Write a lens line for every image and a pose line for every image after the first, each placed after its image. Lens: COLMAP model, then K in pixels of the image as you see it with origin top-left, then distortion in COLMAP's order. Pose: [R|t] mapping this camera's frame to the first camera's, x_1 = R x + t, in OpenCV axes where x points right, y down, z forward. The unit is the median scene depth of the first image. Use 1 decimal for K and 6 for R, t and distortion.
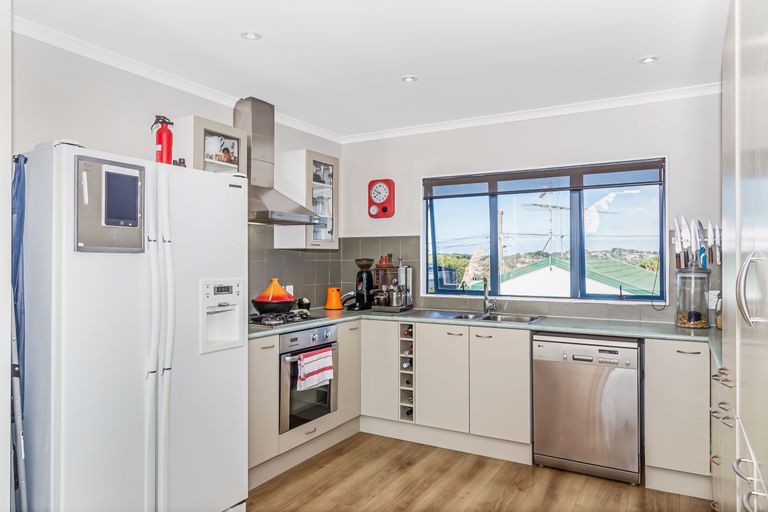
lens RADIAL K [[565.8, 0, 384.0], [0, 565.8, 256.0], [0, 0, 1]] dist [-0.004536, 0.001030]
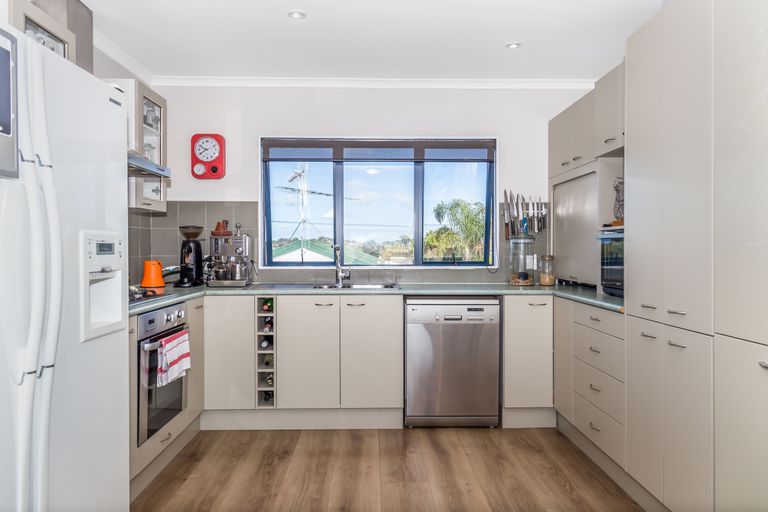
lens RADIAL K [[546.3, 0, 384.0], [0, 546.3, 256.0], [0, 0, 1]] dist [0.000570, 0.001220]
pose [[0.831953, -0.005793, 0.554815, -0.286696], [0.000499, 0.999953, 0.009692, 0.048655], [-0.554845, -0.007786, 0.831917, 0.194840]]
